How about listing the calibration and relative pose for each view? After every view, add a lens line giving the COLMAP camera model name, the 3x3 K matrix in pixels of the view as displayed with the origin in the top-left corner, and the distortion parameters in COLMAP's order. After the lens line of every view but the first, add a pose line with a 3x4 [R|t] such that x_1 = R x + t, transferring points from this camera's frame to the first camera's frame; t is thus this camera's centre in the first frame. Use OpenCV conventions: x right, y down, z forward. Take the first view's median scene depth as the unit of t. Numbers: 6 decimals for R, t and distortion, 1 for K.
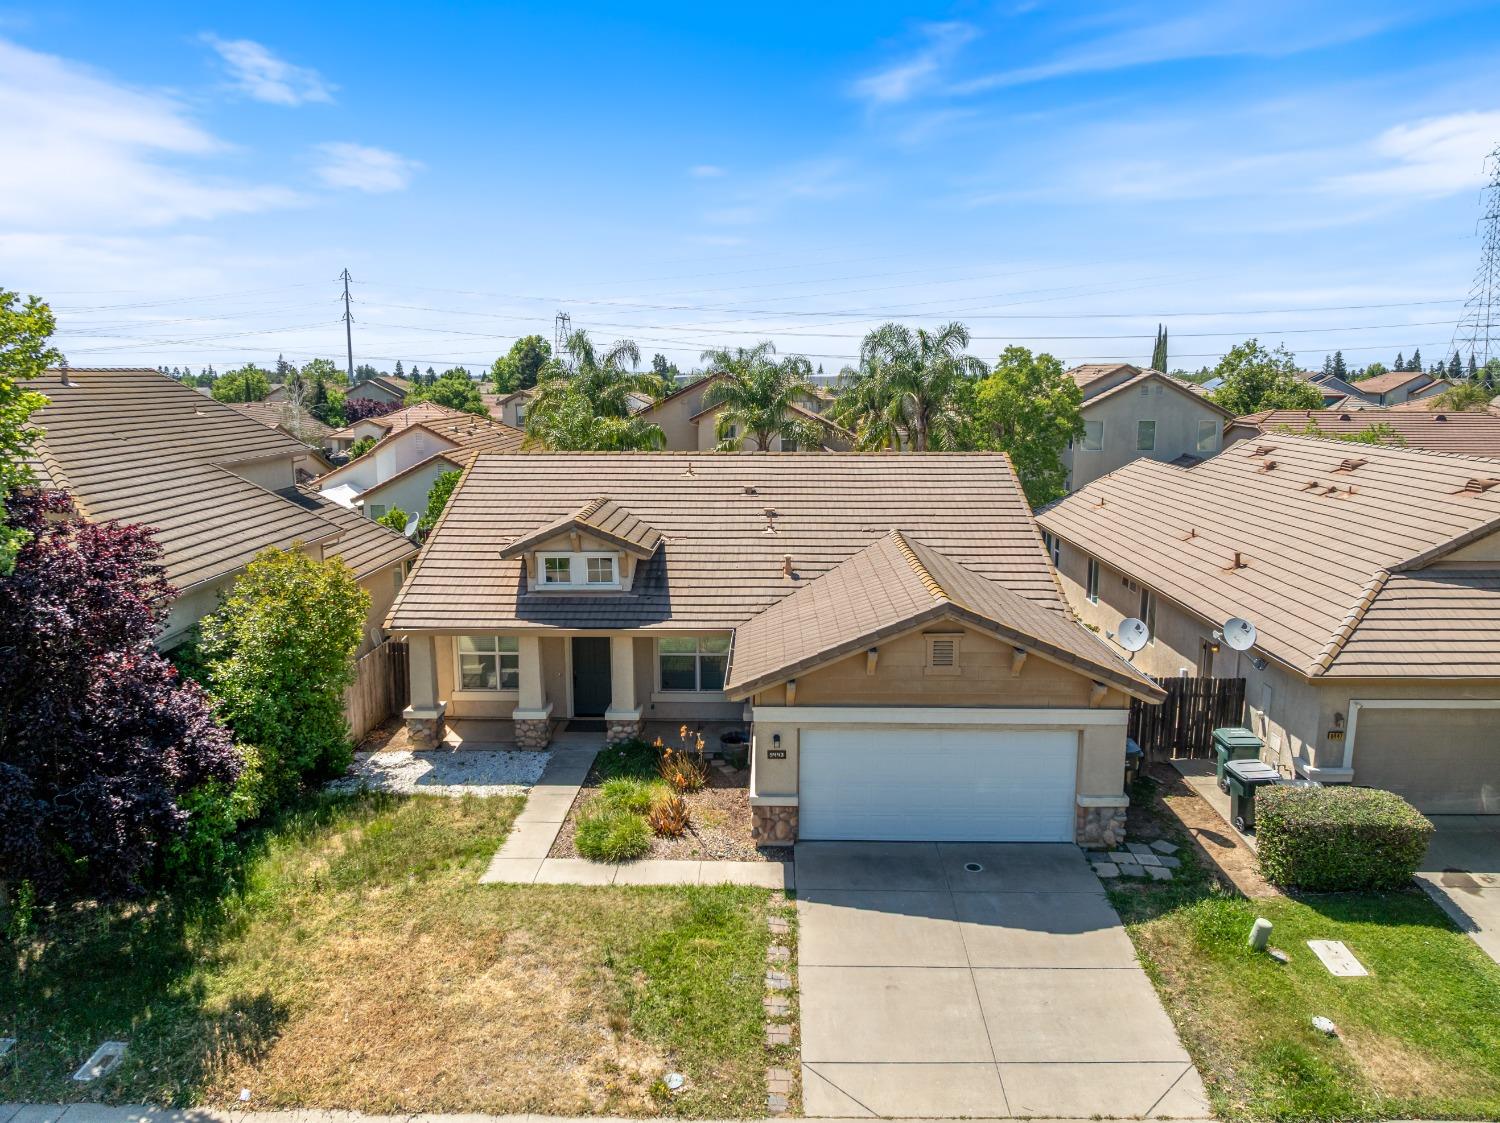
lens RADIAL K [[1055.7, 0, 754.6], [0, 1055.7, 561.7], [0, 0, 1]] dist [-0.039516, 0.002713]
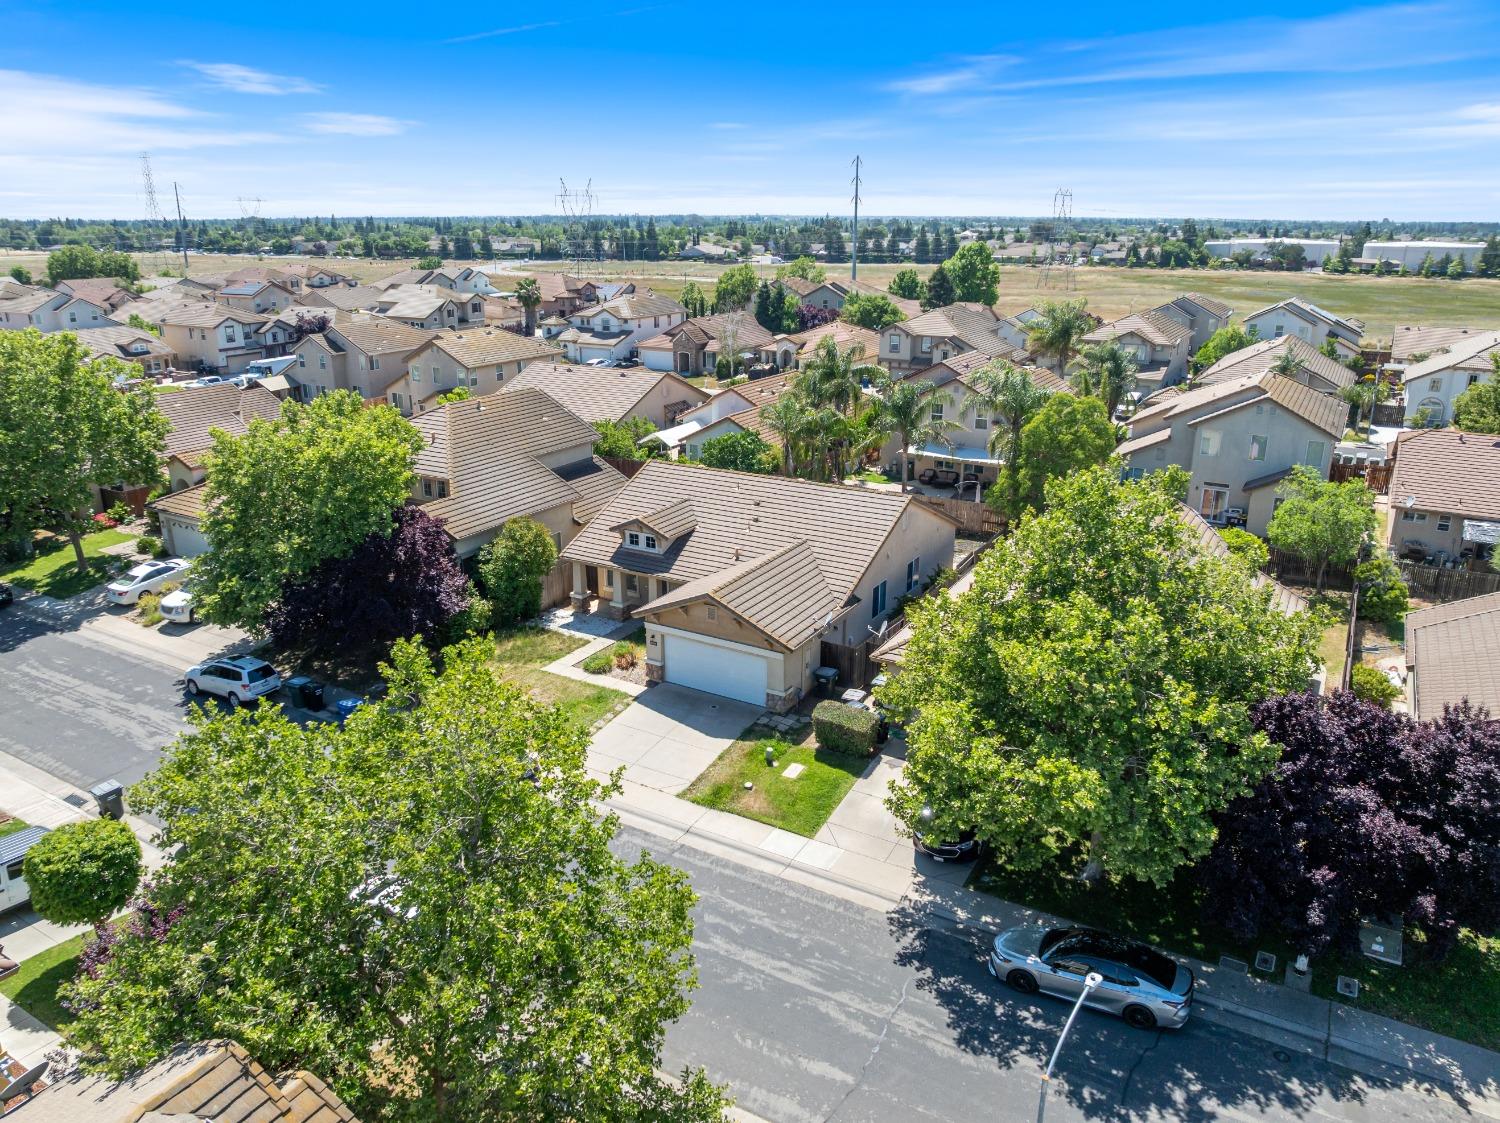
lens RADIAL K [[1055.7, 0, 754.6], [0, 1055.7, 561.7], [0, 0, 1]] dist [-0.039516, 0.002713]
pose [[0.872898, 0.153542, -0.463113, 1.234464], [-0.085712, 0.982688, 0.164249, -0.386764], [0.480315, -0.103679, 0.870947, -0.887666]]
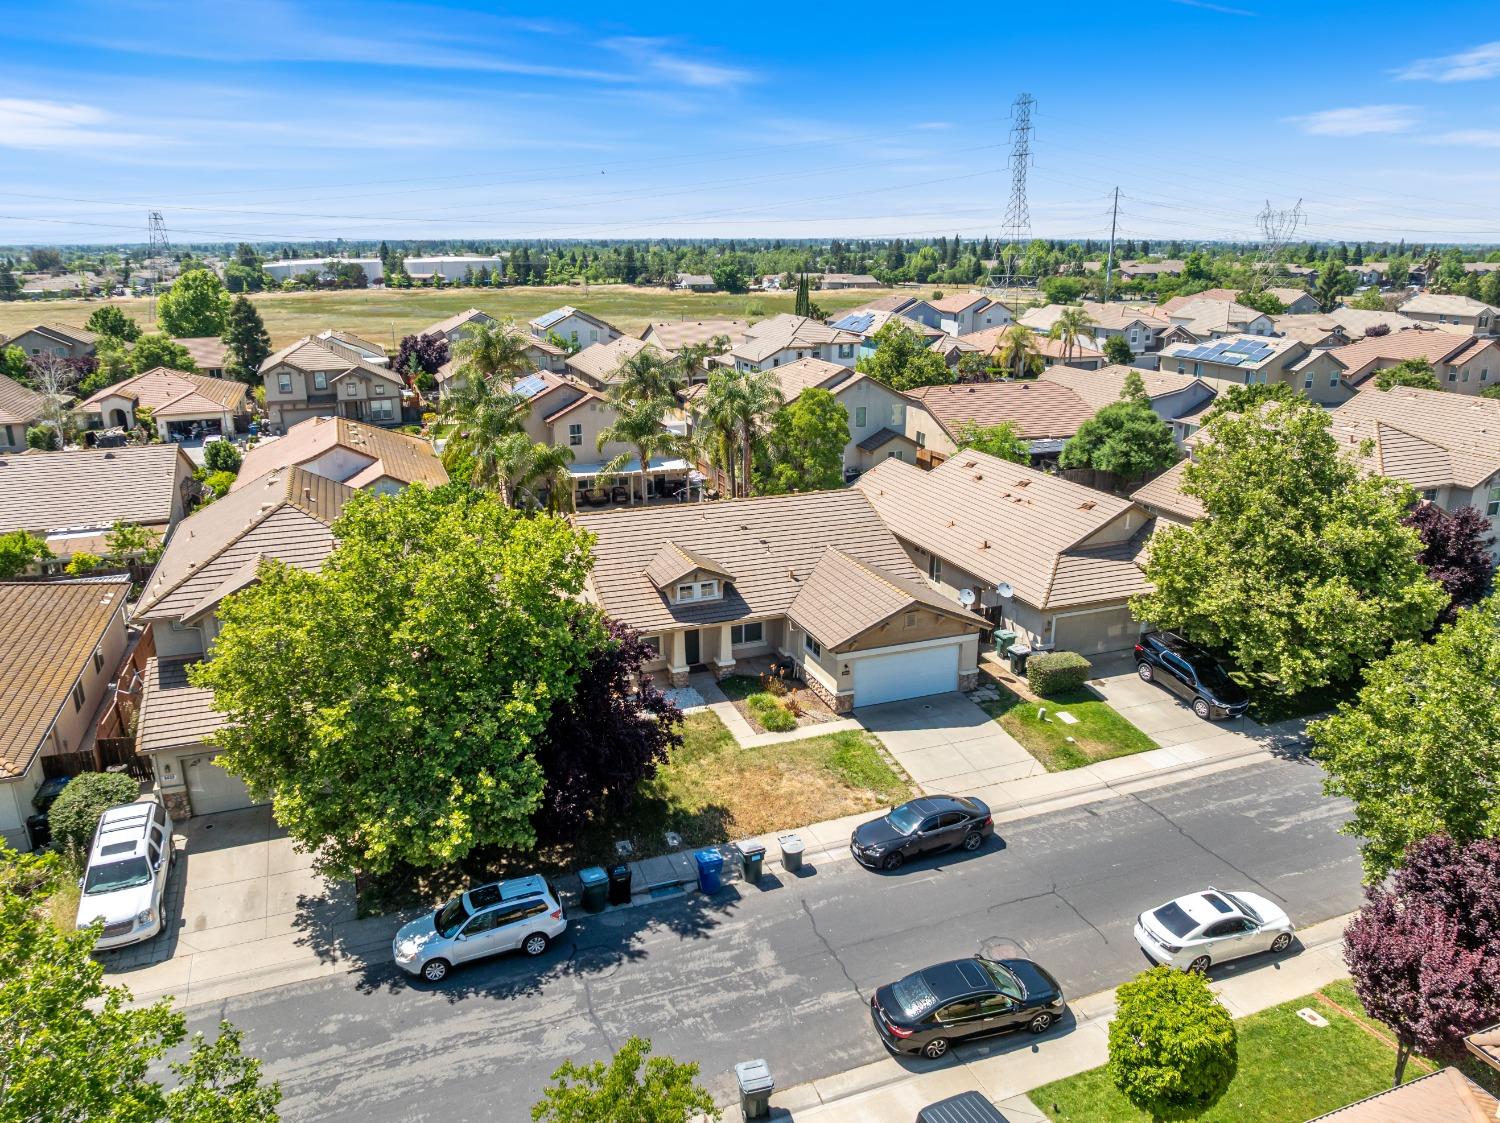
lens RADIAL K [[1055.7, 0, 754.6], [0, 1055.7, 561.7], [0, 0, 1]] dist [-0.039516, 0.002713]
pose [[0.925296, -0.111755, 0.362407, -0.923046], [0.066304, 0.988549, 0.135550, -0.361256], [-0.373405, -0.101395, 0.922110, -0.959021]]
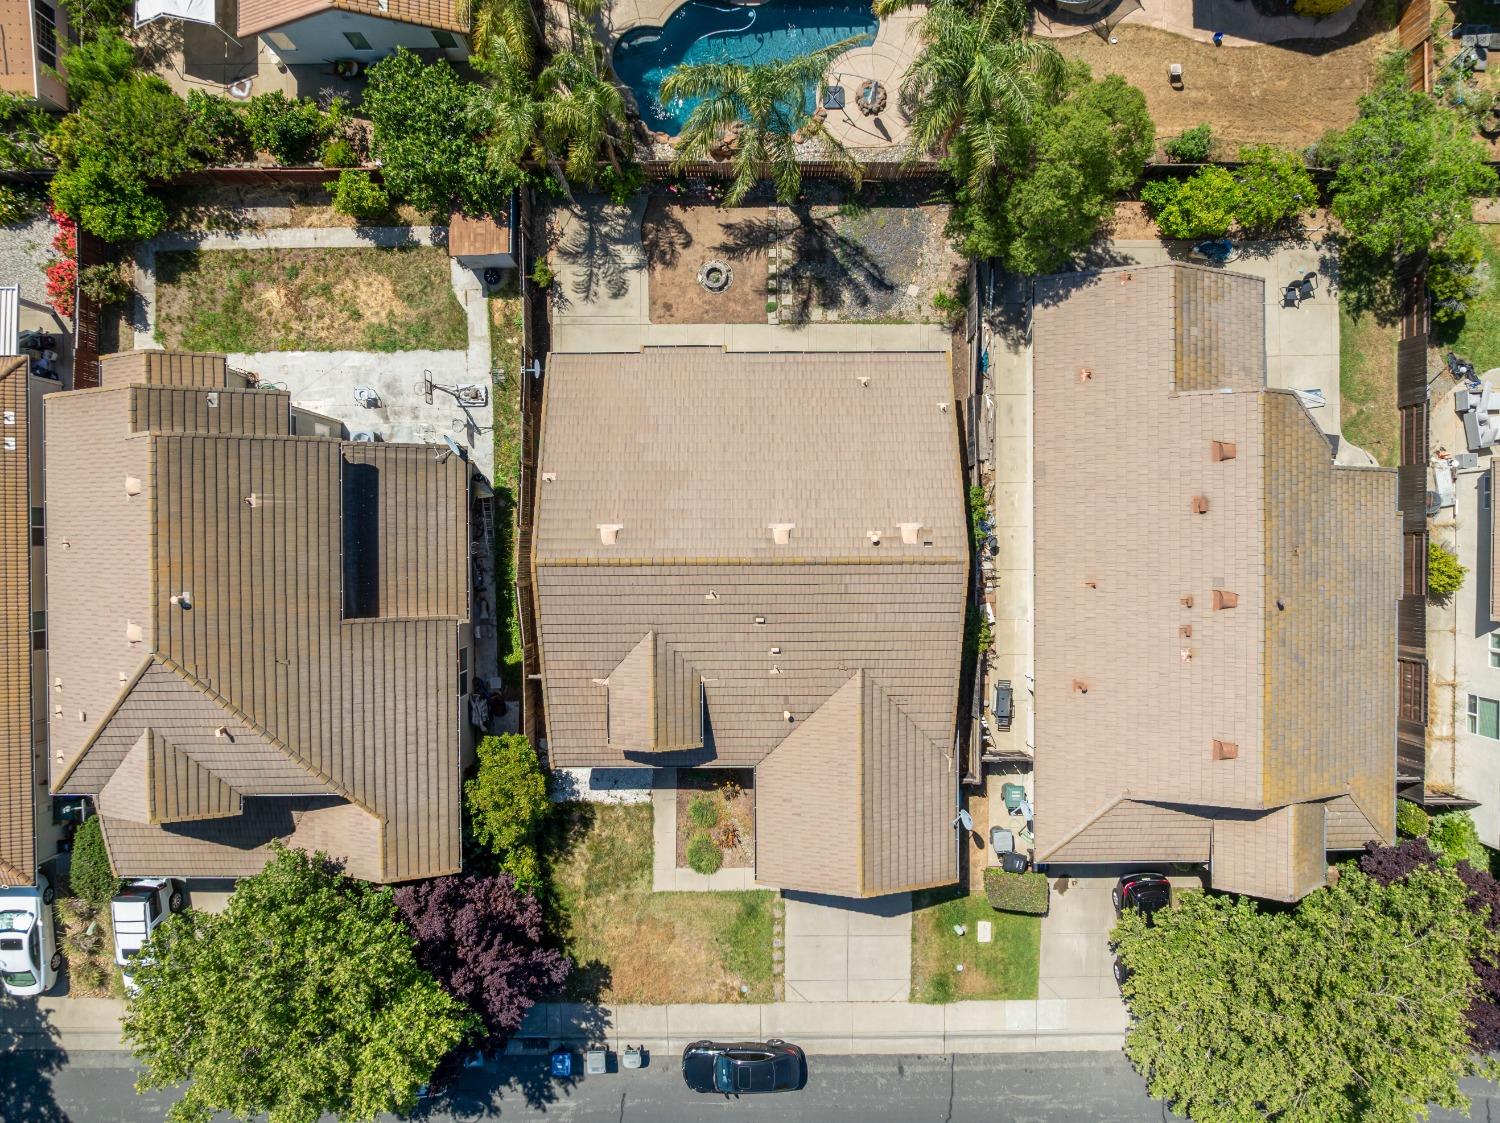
lens RADIAL K [[1055.7, 0, 754.6], [0, 1055.7, 561.7], [0, 0, 1]] dist [-0.039516, 0.002713]
pose [[0.999695, -0.022148, 0.010967, -0.037301], [-0.007162, 0.165111, 0.986249, -1.994272], [-0.023654, -0.986026, 0.164902, 1.220845]]
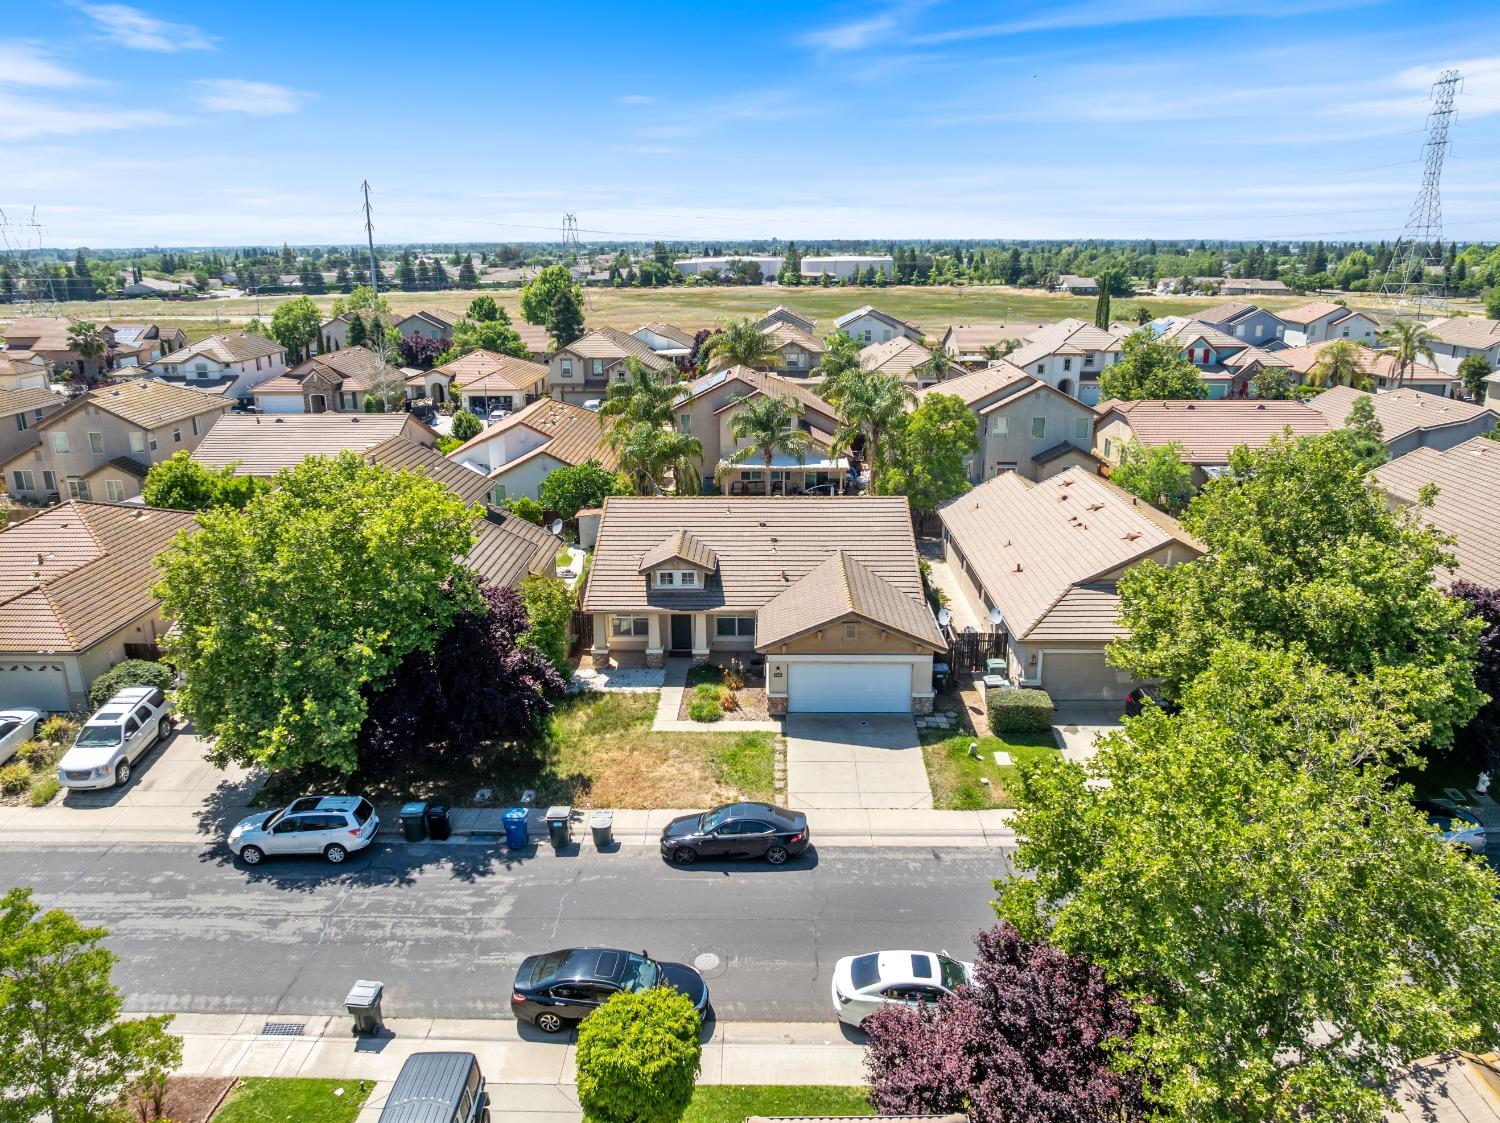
lens RADIAL K [[1055.7, 0, 754.6], [0, 1055.7, 561.7], [0, 0, 1]] dist [-0.039516, 0.002713]
pose [[0.999982, -0.005756, 0.001645, -0.030684], [0.005513, 0.992521, 0.121952, -0.323728], [-0.002335, -0.121940, 0.992535, -1.176275]]
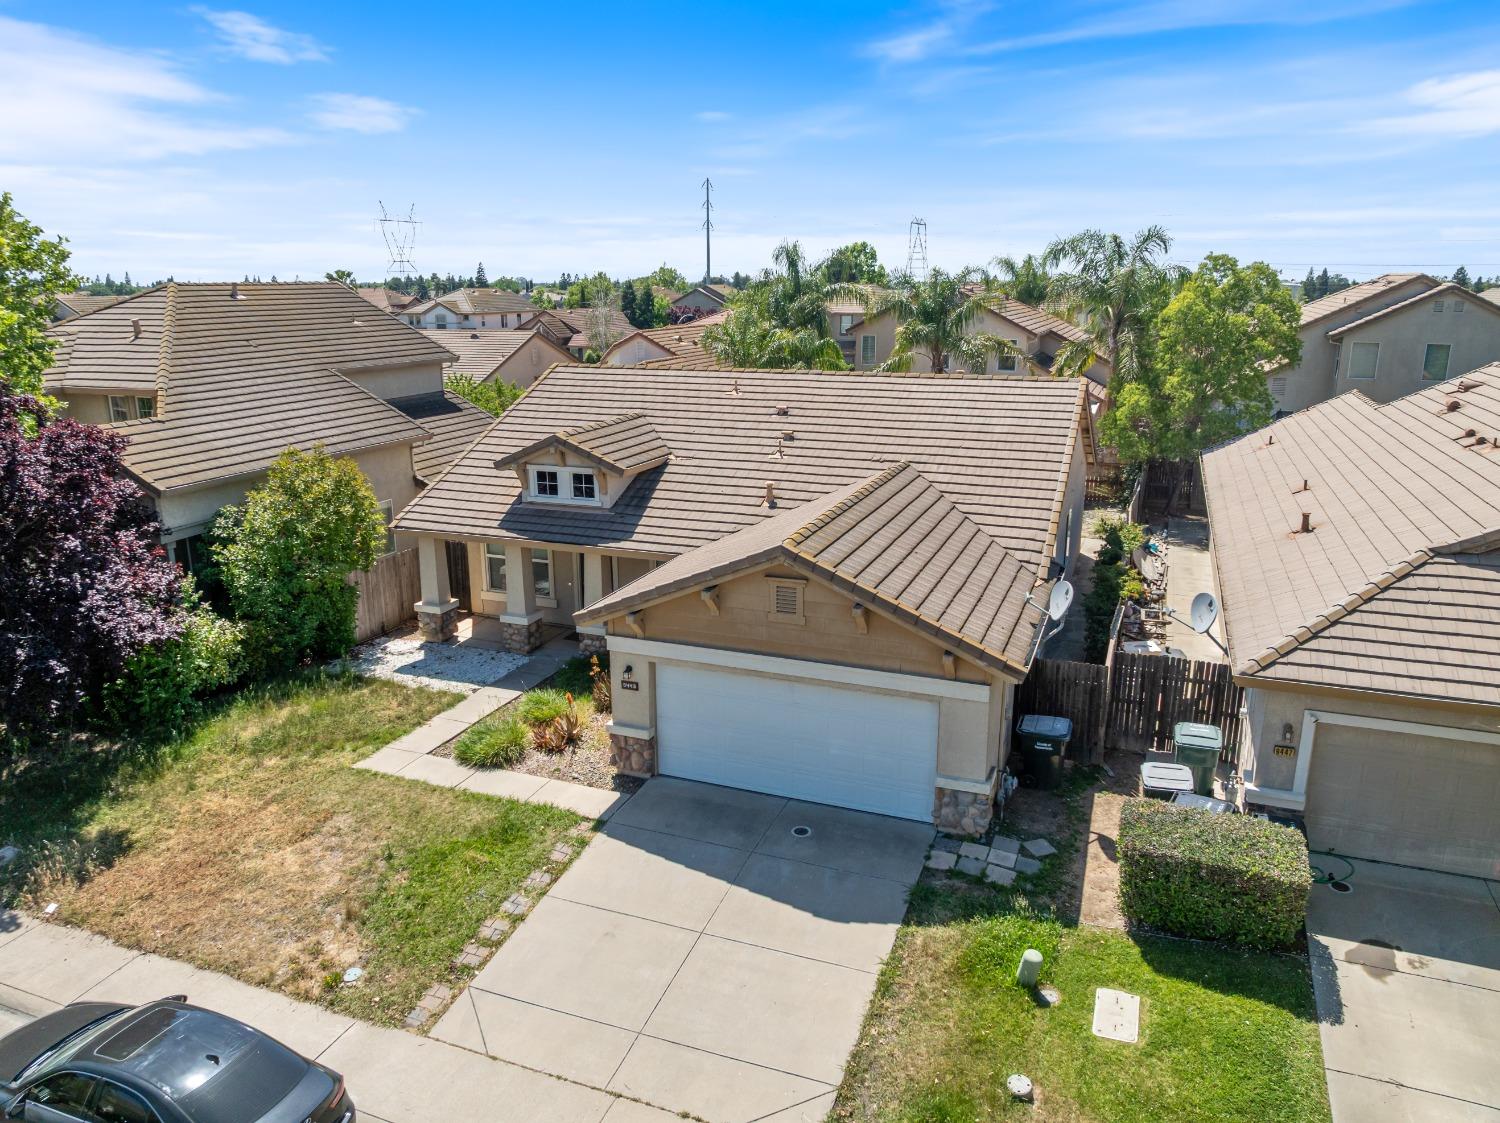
lens RADIAL K [[1055.7, 0, 754.6], [0, 1055.7, 561.7], [0, 0, 1]] dist [-0.039516, 0.002713]
pose [[0.938843, 0.085715, -0.333507, 0.432910], [-0.057248, 0.993898, 0.094287, -0.029818], [0.339554, -0.069428, 0.938021, 0.121921]]
